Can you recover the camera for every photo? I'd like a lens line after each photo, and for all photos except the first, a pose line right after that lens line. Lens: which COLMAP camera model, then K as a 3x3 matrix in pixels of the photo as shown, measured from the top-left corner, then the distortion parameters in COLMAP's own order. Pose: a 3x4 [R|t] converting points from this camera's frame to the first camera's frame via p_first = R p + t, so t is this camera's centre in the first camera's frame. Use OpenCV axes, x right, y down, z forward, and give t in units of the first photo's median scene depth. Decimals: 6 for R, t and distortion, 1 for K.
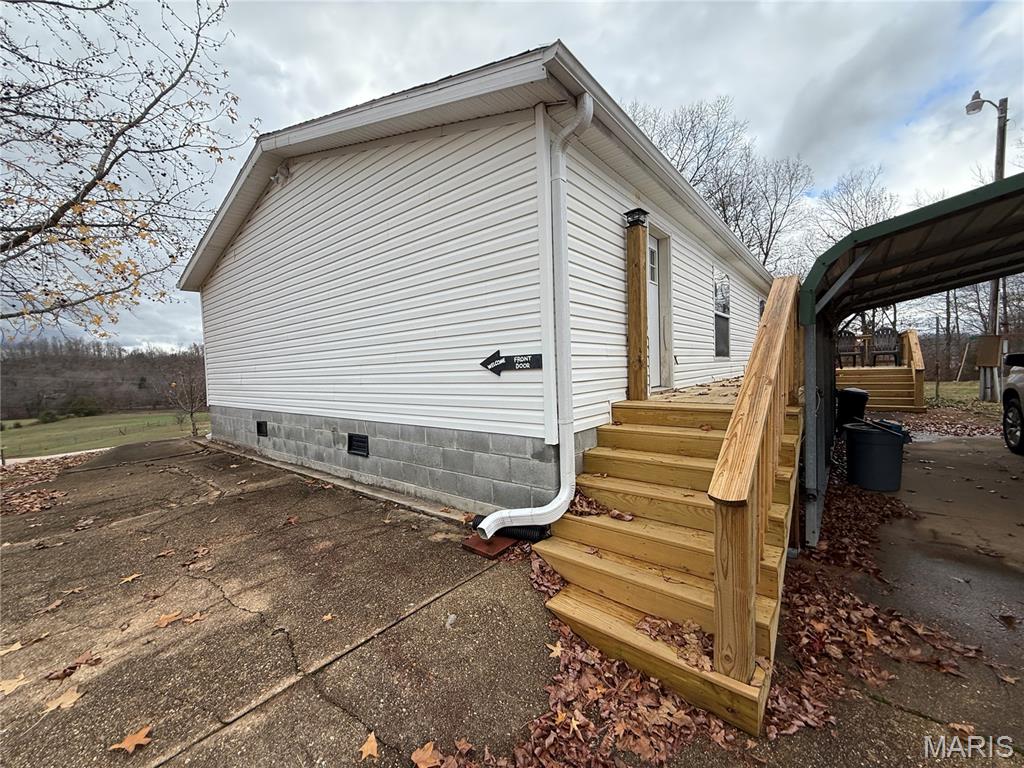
lens RADIAL K [[412.0, 0, 507.9], [0, 412.0, 382.8], [0, 0, 1]] dist [0.001508, 0.000039]
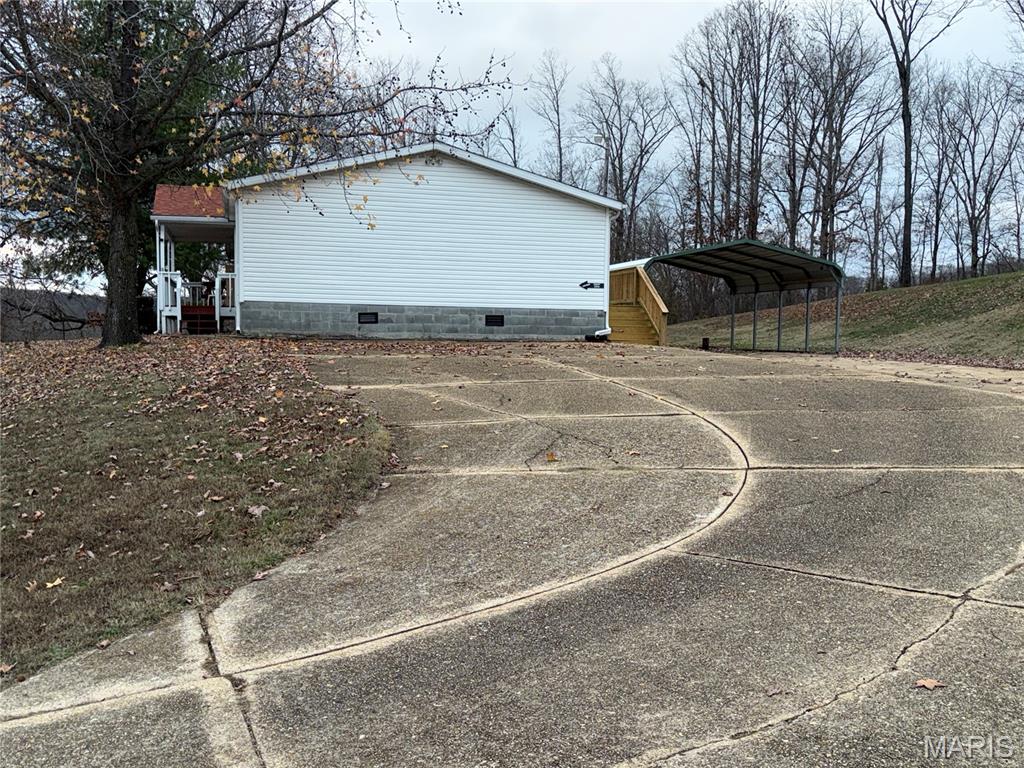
lens RADIAL K [[1079.2, 0, 530.6], [0, 1079.2, 416.3], [0, 0, 1]] dist [0.070681, 0.000000]
pose [[0.574430, -0.013388, 0.818444, -5.171338], [-0.003313, 0.999820, 0.018680, 0.586089], [-0.818547, -0.013441, 0.574282, -2.449842]]
